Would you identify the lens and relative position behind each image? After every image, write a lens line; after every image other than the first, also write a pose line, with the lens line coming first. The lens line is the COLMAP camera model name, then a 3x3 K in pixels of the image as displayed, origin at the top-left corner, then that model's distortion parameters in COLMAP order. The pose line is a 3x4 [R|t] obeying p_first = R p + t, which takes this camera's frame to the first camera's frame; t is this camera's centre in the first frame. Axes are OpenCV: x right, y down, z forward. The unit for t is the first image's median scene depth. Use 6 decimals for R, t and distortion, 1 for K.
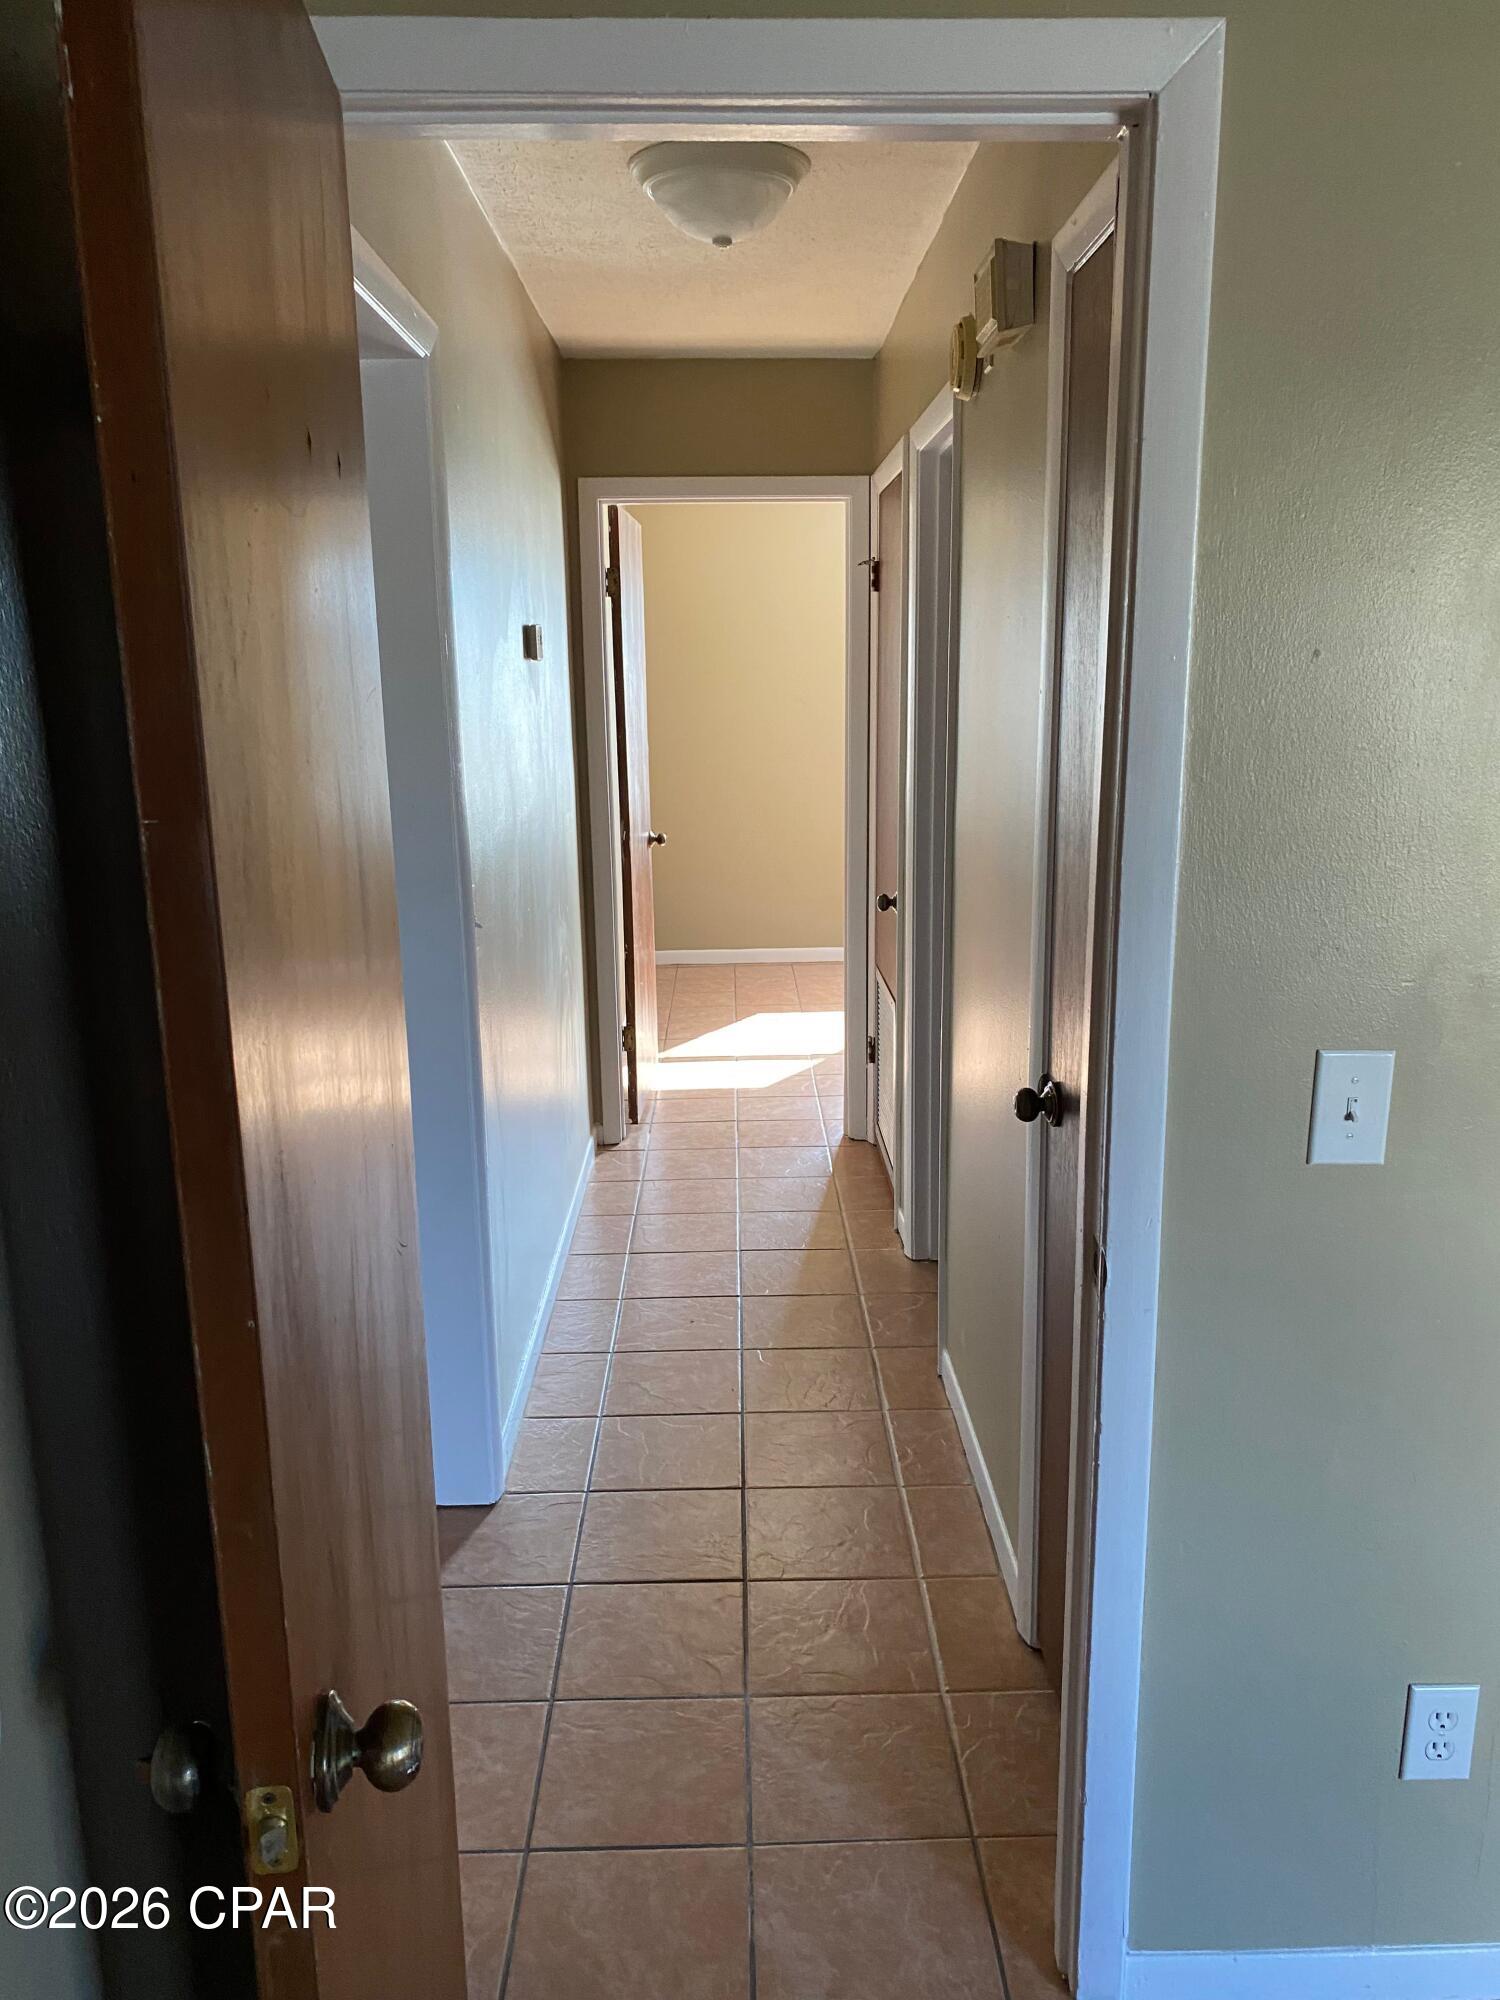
lens RADIAL K [[1515.5, 0, 753.5], [0, 1515.5, 1003.2], [0, 0, 1]] dist [0.004967, 0.005461]
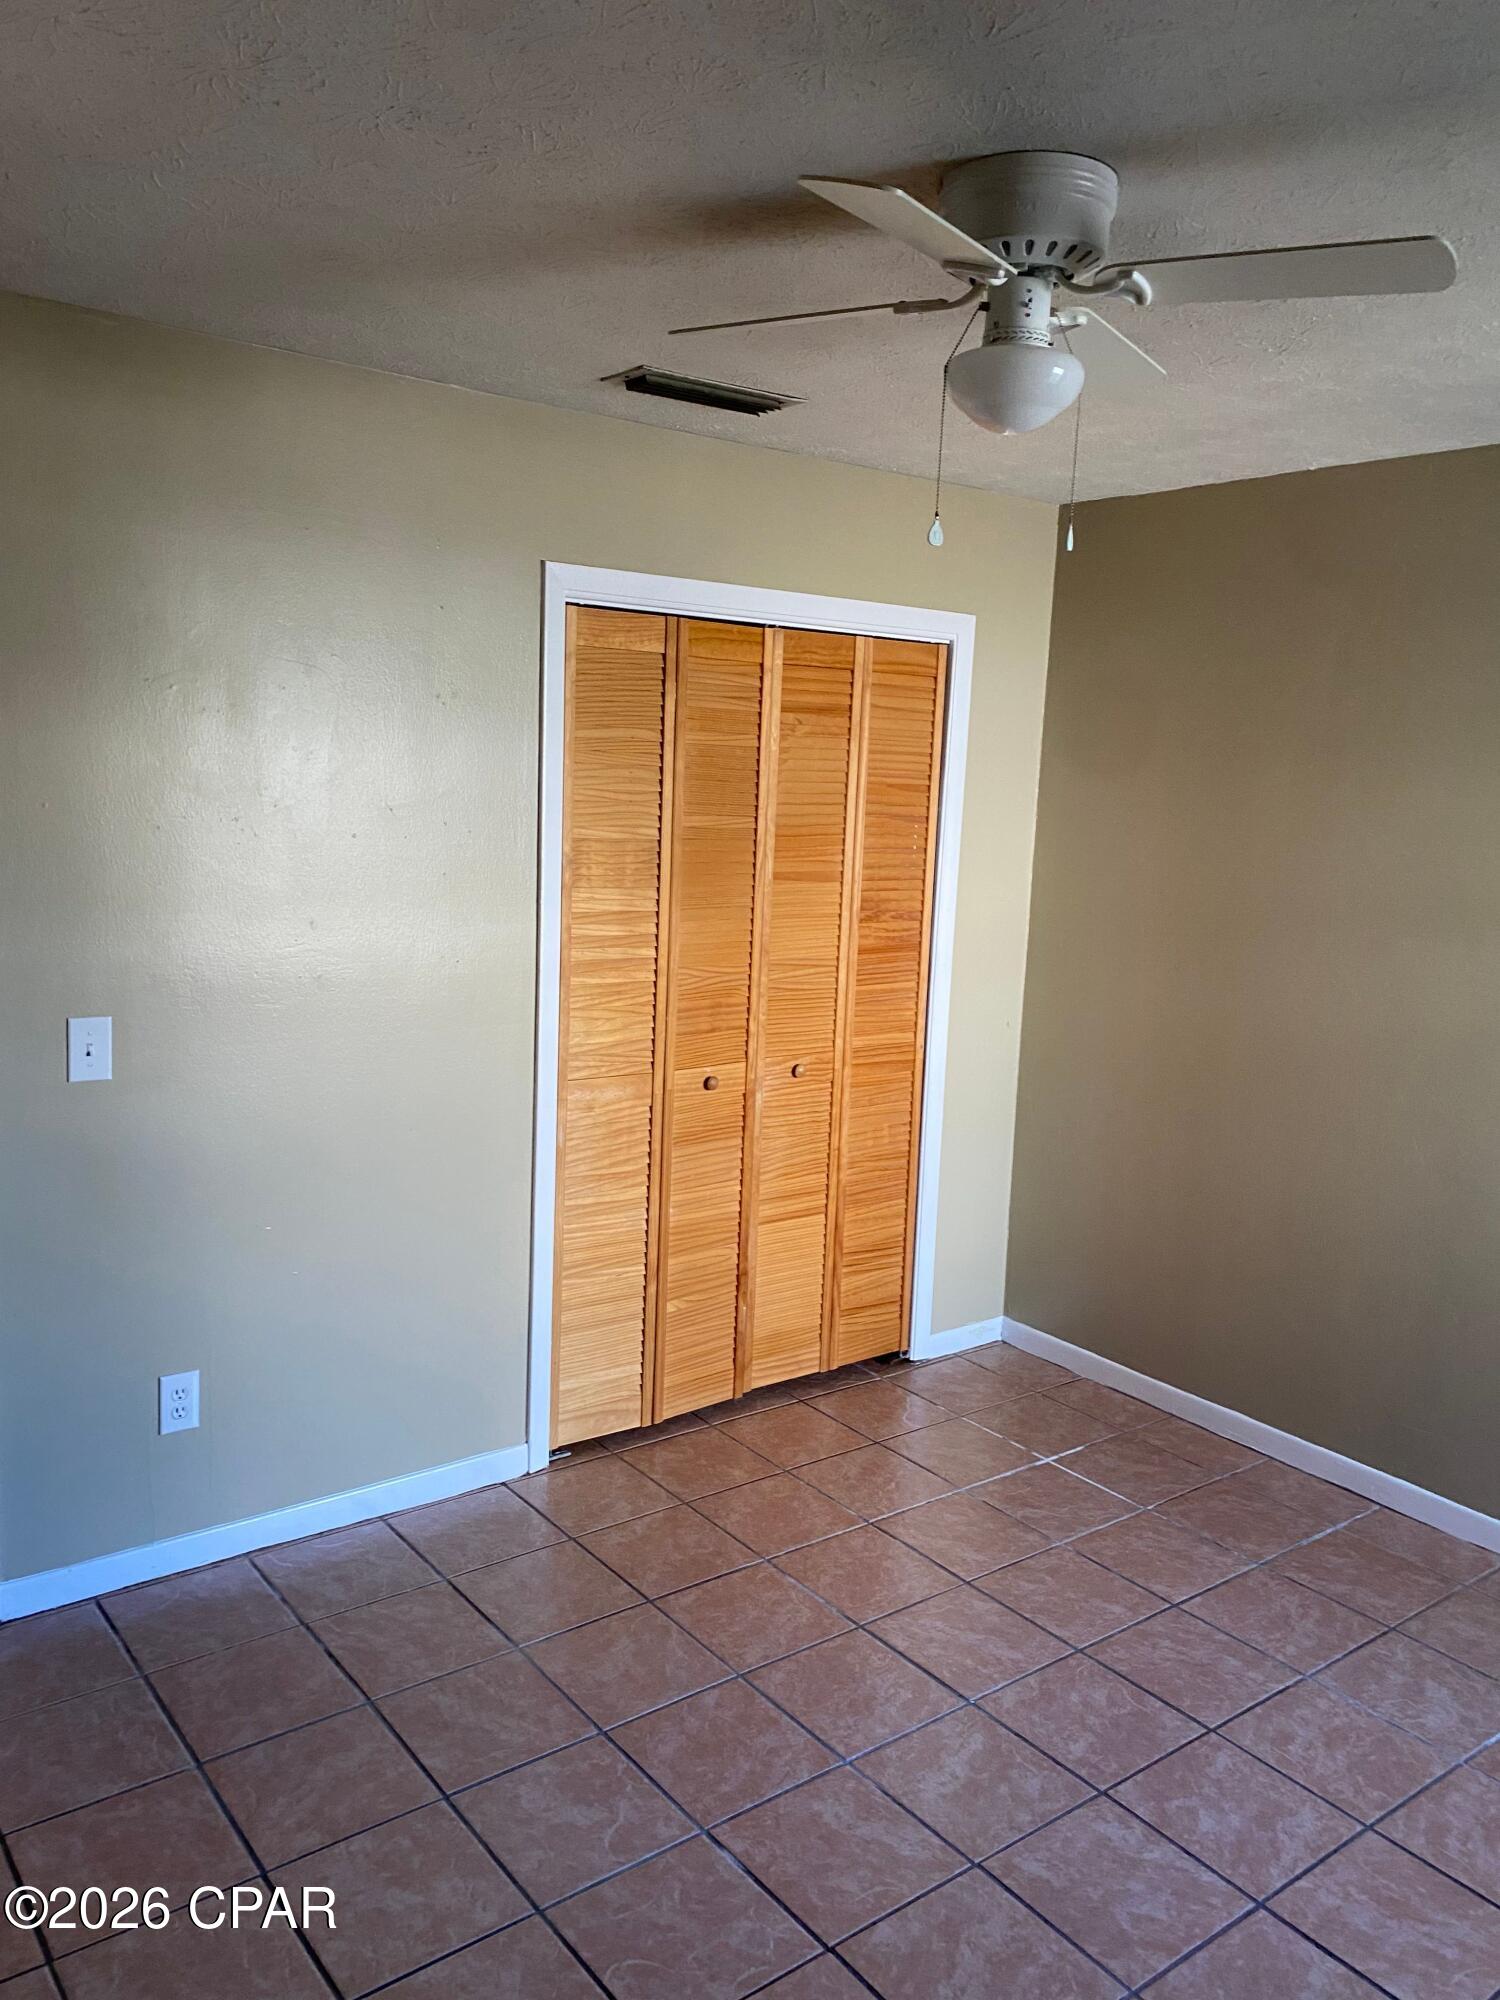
lens RADIAL K [[1515.5, 0, 750.2], [0, 1515.5, 997.2], [0, 0, 1]] dist [0.004967, 0.005461]
pose [[0.806086, -0.041455, 0.590345, -0.041818], [0.085811, 0.995189, -0.047286, 0.147556], [-0.585544, 0.088775, 0.805765, -0.879173]]
